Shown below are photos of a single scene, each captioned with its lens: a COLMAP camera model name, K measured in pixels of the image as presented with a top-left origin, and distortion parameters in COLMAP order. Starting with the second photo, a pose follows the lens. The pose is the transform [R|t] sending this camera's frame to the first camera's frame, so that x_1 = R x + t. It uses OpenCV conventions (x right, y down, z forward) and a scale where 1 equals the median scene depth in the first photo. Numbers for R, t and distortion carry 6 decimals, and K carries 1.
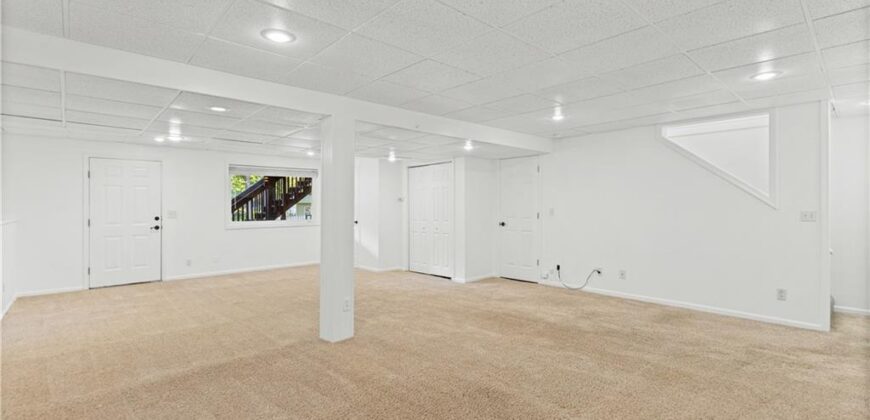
lens RADIAL K [[398.0, 0, 434.4], [0, 398.0, 206.8], [0, 0, 1]] dist [-0.004335, 0.000519]
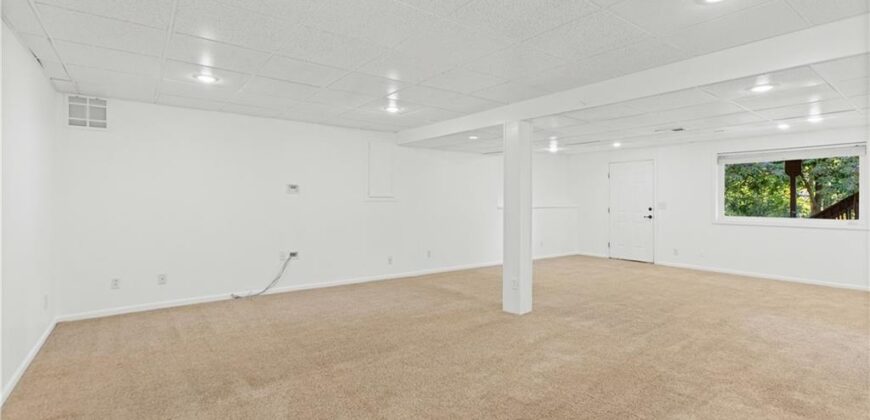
lens RADIAL K [[398.0, 0, 434.4], [0, 398.0, 205.8], [0, 0, 1]] dist [-0.004335, 0.000519]
pose [[-0.092525, 0.022193, -0.995463, 0.832255], [-0.005329, 0.999726, 0.022783, -0.005318], [0.995696, 0.007413, -0.092382, 0.777047]]
